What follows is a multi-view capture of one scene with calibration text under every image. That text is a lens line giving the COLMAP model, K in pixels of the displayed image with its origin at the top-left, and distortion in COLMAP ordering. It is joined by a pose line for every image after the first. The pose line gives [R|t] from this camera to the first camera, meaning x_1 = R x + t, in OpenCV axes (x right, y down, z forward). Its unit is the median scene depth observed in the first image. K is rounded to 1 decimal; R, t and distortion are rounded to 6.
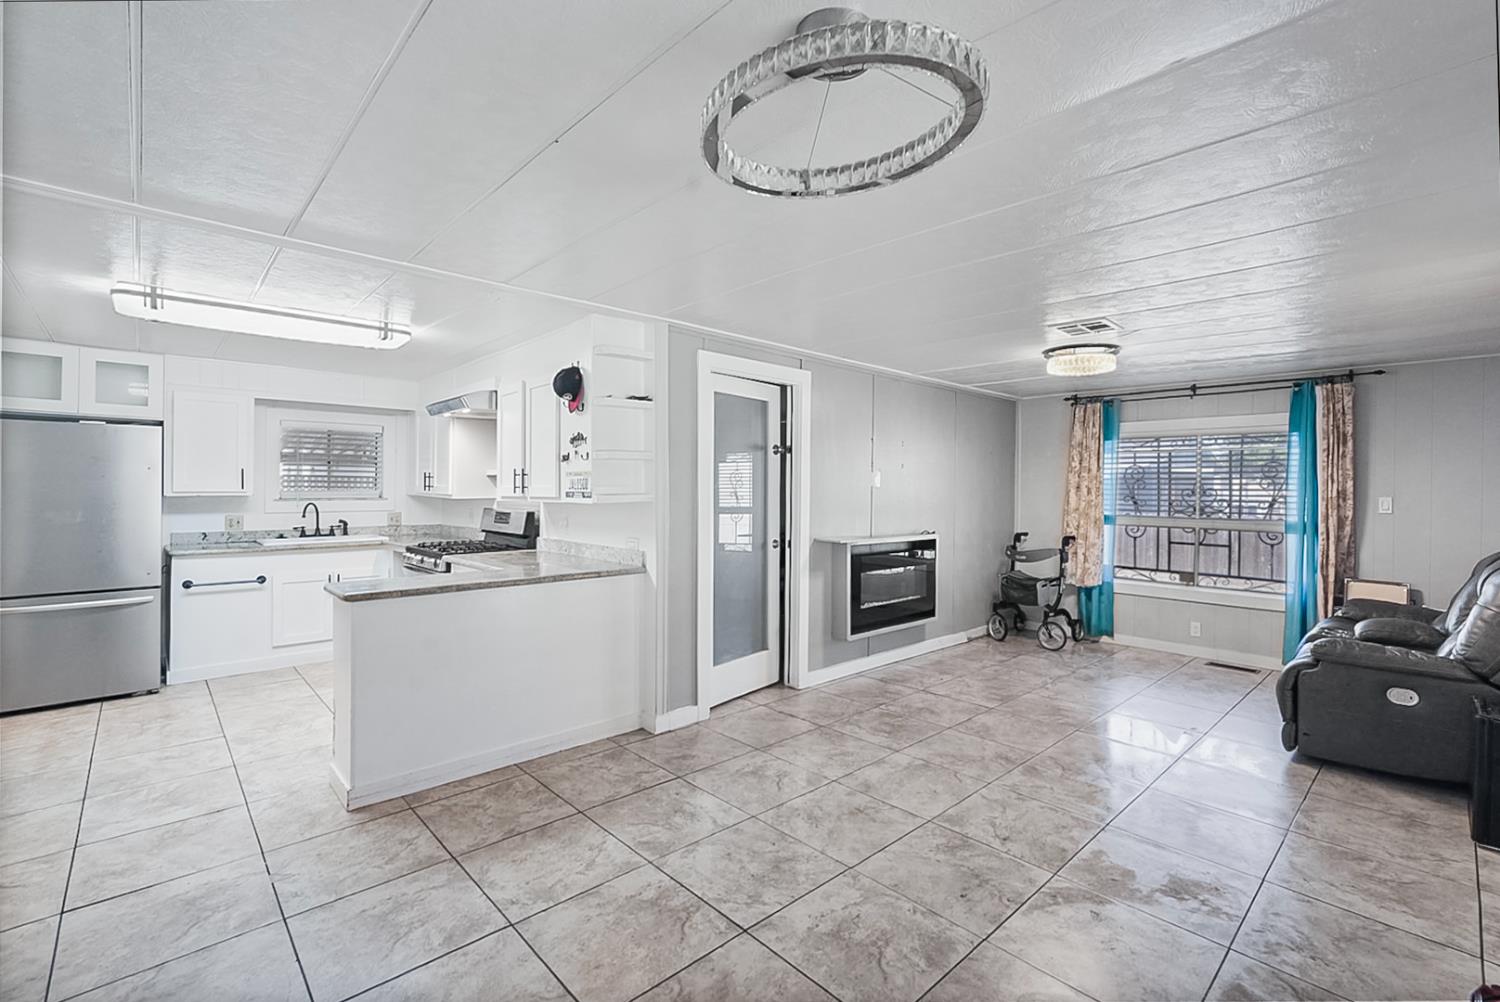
lens RADIAL K [[666.7, 0, 749.0], [0, 666.7, 492.3], [0, 0, 1]] dist [-0.009297, 0.001430]
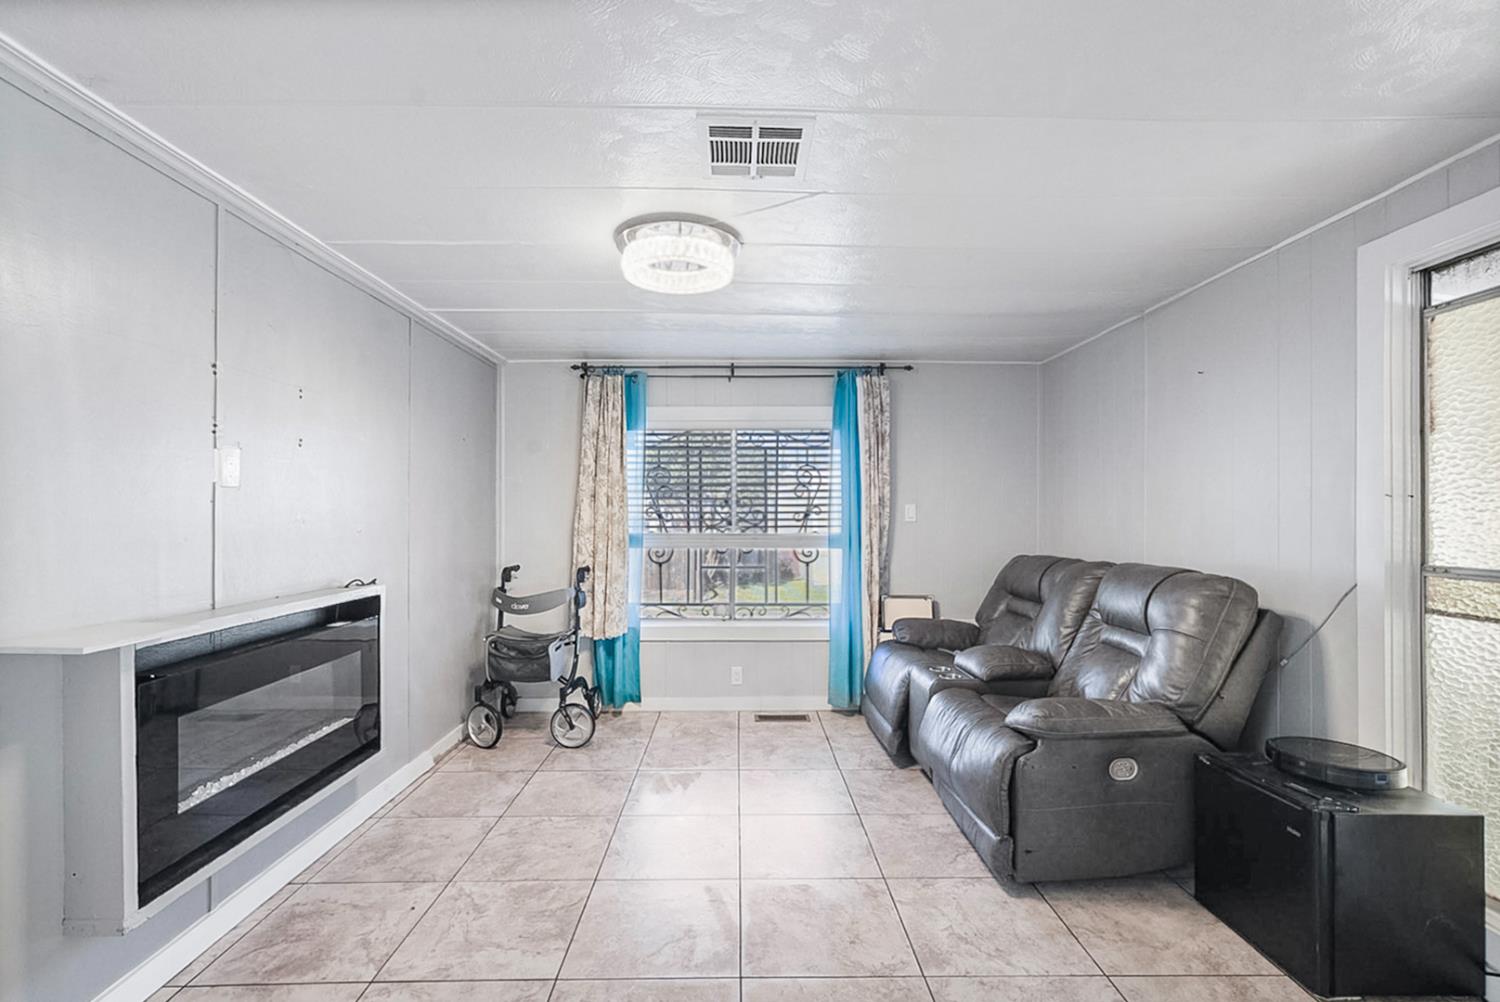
lens RADIAL K [[666.7, 0, 743.2], [0, 666.7, 512.3], [0, 0, 1]] dist [-0.009297, 0.001430]
pose [[0.671737, -0.010550, 0.740715, 0.100757], [0.012370, 0.999919, 0.003025, 0.011159], [-0.740686, 0.007131, 0.671813, 0.486977]]
